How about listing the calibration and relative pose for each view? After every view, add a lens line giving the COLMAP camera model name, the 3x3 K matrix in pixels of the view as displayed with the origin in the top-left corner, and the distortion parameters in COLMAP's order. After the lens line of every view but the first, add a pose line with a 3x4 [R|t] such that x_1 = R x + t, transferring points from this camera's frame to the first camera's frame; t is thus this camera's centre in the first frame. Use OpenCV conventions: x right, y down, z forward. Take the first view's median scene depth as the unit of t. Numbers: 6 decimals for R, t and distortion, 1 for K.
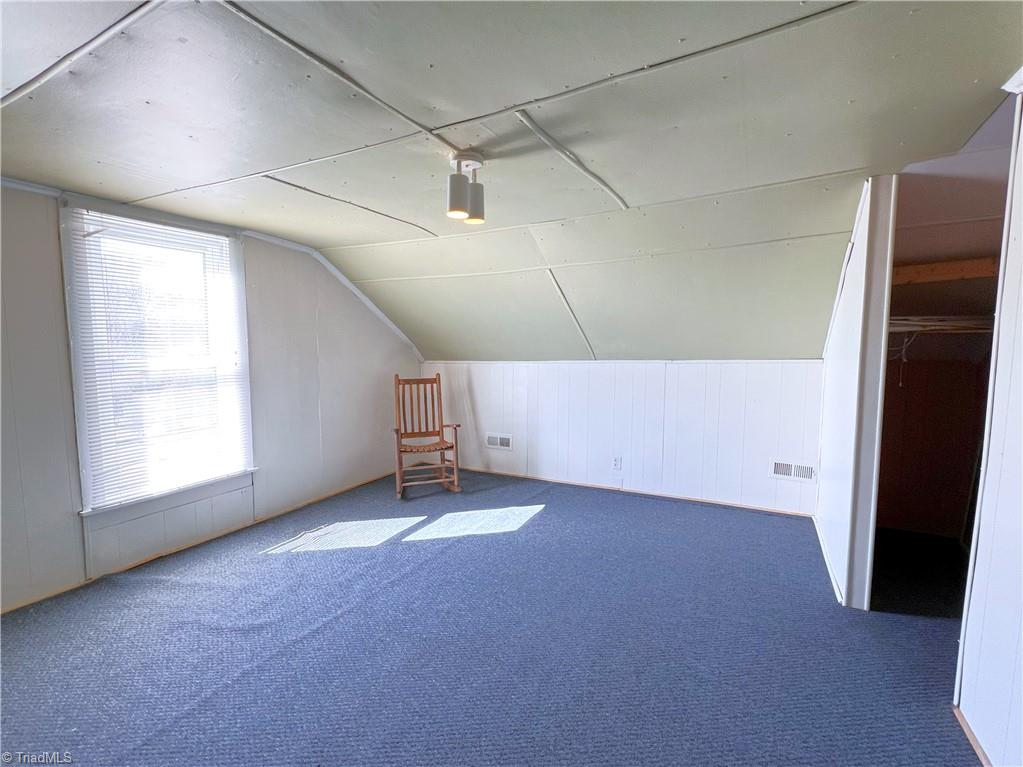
lens RADIAL K [[469.4, 0, 511.5], [0, 469.4, 383.5], [0, 0, 1]] dist [0.000011, -0.000017]
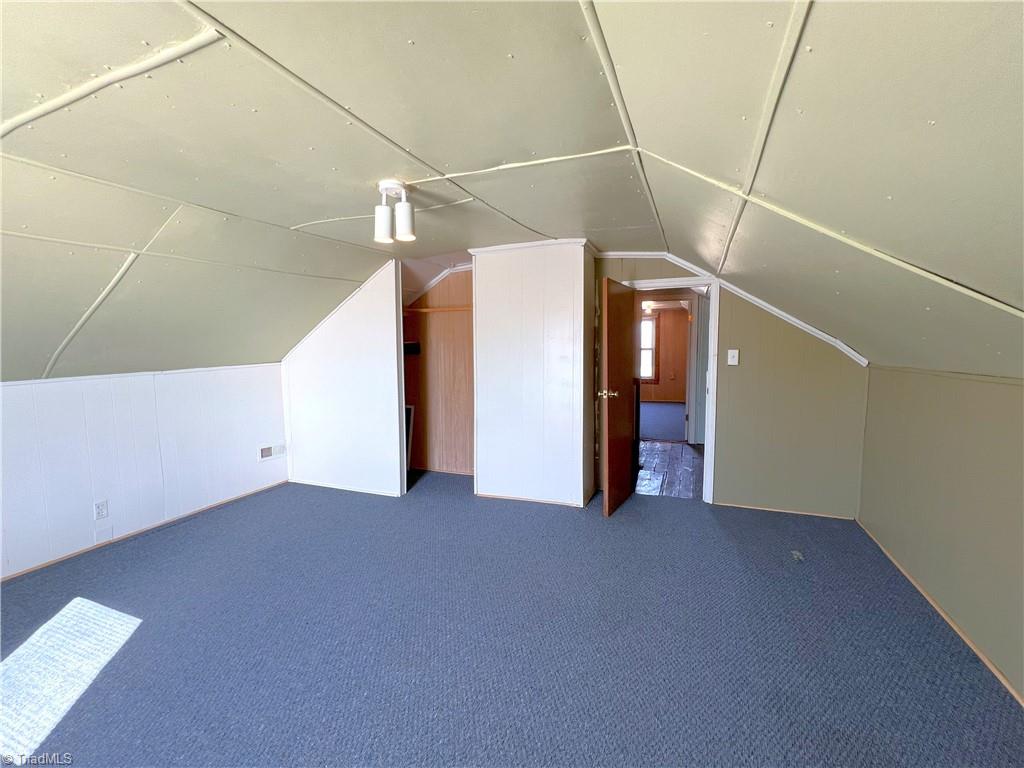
lens RADIAL K [[442.3, 0, 512.0], [0, 442.3, 384.0], [0, 0, 1]] dist [0.000219, 0.000016]
pose [[-0.092847, -0.084026, 0.992129, -0.619640], [0.096395, 0.990993, 0.092951, -0.041428], [-0.991003, 0.104266, -0.083911, 0.438088]]
